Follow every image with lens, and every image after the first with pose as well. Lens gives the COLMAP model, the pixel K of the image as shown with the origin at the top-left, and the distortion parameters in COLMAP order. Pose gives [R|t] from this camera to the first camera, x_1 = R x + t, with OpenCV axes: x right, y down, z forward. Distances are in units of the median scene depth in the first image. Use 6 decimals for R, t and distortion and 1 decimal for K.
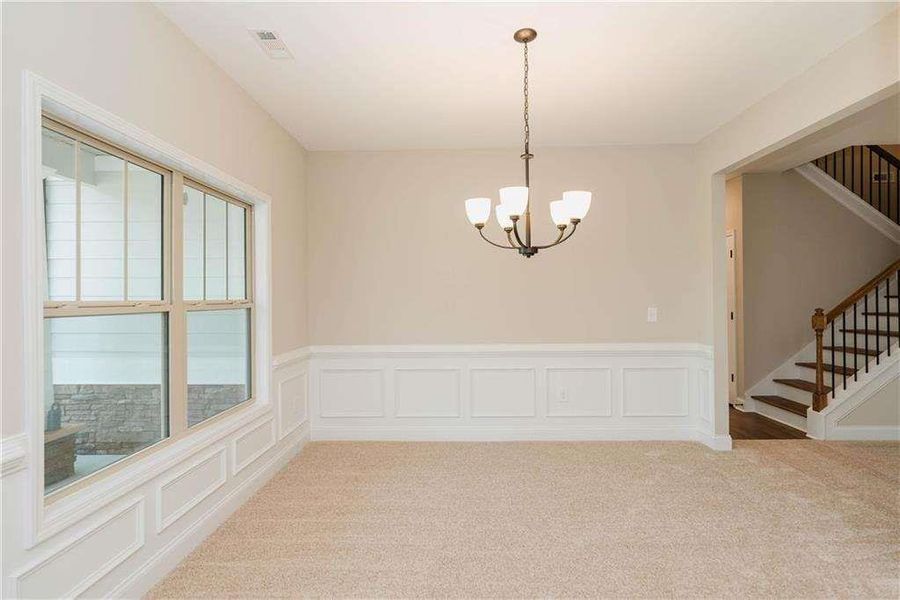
lens RADIAL K [[451.5, 0, 455.3], [0, 451.5, 295.2], [0, 0, 1]] dist [0.001130, -0.000038]
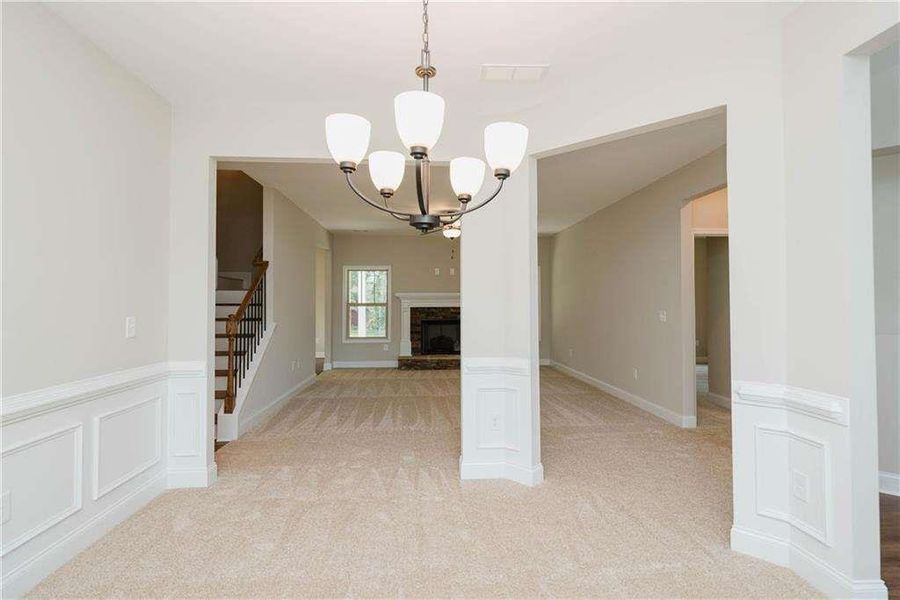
lens RADIAL K [[439.1, 0, 450.0], [0, 439.1, 300.0], [0, 0, 1]] dist [0.004069, 0.000899]
pose [[-0.092283, 0.017120, 0.995586, -0.261563], [-0.004042, 0.999837, -0.017568, 0.012036], [-0.995725, -0.005646, -0.092199, 0.601603]]
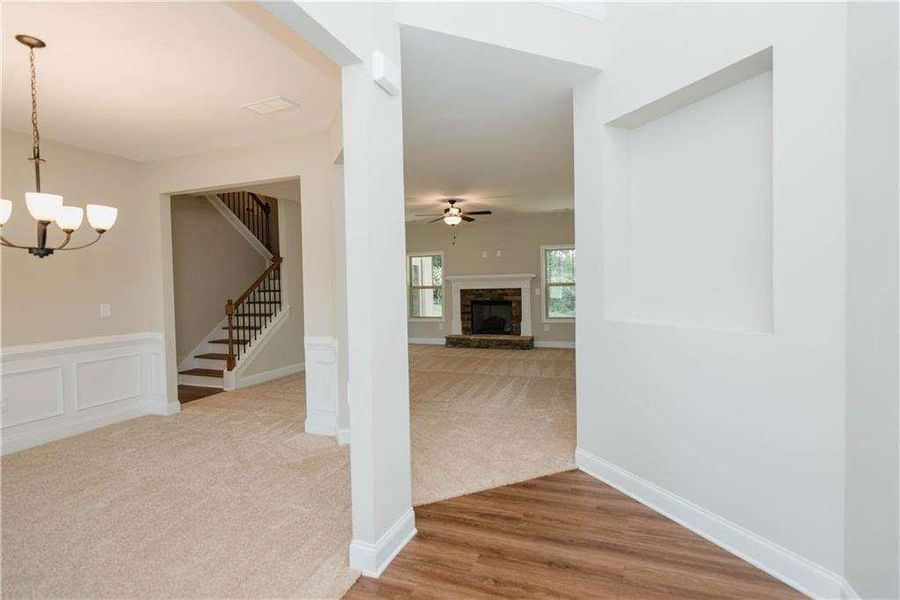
lens RADIAL K [[439.1, 0, 450.0], [0, 439.1, 300.0], [0, 0, 1]] dist [0.004069, 0.000899]
pose [[0.335786, -0.032206, 0.941387, -0.284049], [0.013126, 0.999478, 0.029511, -0.002079], [-0.941847, 0.002447, 0.336034, -0.137571]]
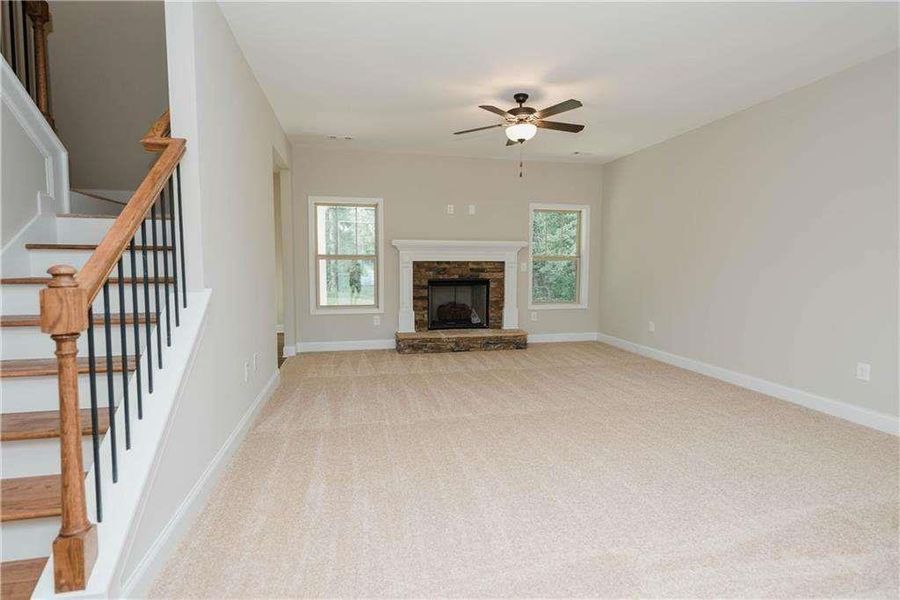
lens RADIAL K [[439.1, 0, 450.0], [0, 439.1, 300.0], [0, 0, 1]] dist [0.004069, 0.000899]
pose [[-0.239588, -0.076822, 0.967831, 0.458972], [-0.008916, 0.996997, 0.076930, 0.026357], [-0.970834, 0.009802, -0.239553, 0.831302]]
